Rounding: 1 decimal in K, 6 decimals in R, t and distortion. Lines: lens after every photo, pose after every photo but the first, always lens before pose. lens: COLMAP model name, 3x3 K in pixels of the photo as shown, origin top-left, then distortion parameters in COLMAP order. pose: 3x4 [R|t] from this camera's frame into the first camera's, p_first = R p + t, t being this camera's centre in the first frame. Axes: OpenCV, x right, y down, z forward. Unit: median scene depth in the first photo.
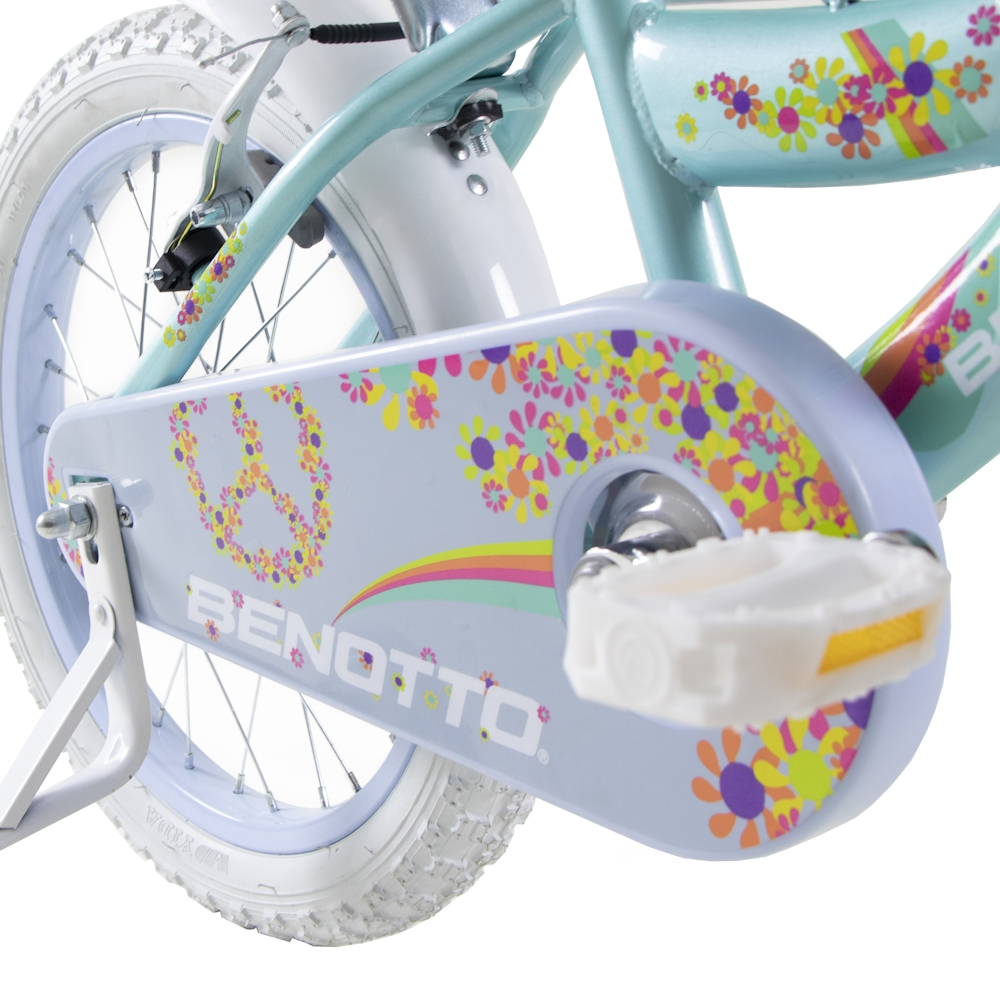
lens RADIAL K [[1872.0, 0, 500.0], [0, 1872.0, 500.0], [0, 0, 1]] dist [-0.035979, -0.090027]
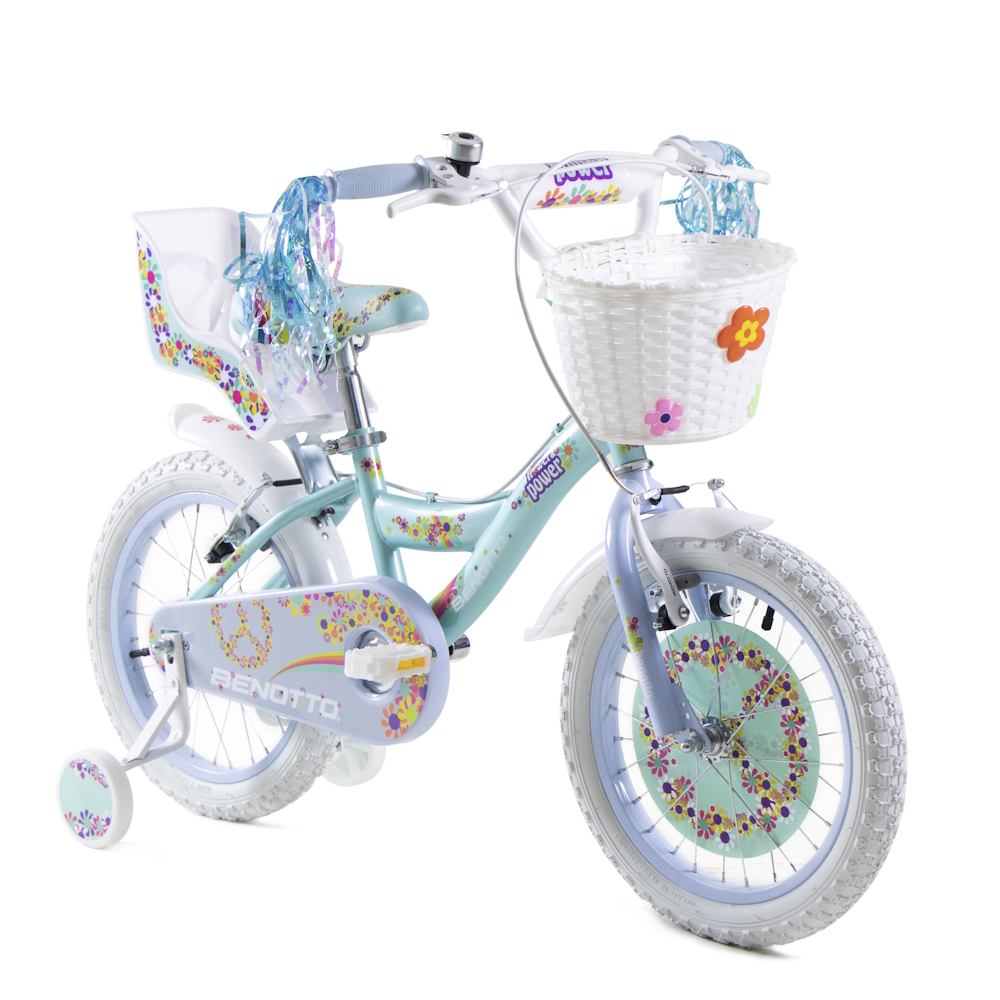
lens RADIAL K [[3103.3, 0, 500.0], [0, 3103.3, 500.0], [0, 0, 1]] dist [0.596780, -31.862092]
pose [[0.997343, 0.043842, 0.058175, -0.025714], [-0.038668, 0.995435, -0.087254, 0.200219], [-0.061735, 0.084773, 0.994486, -4.019655]]
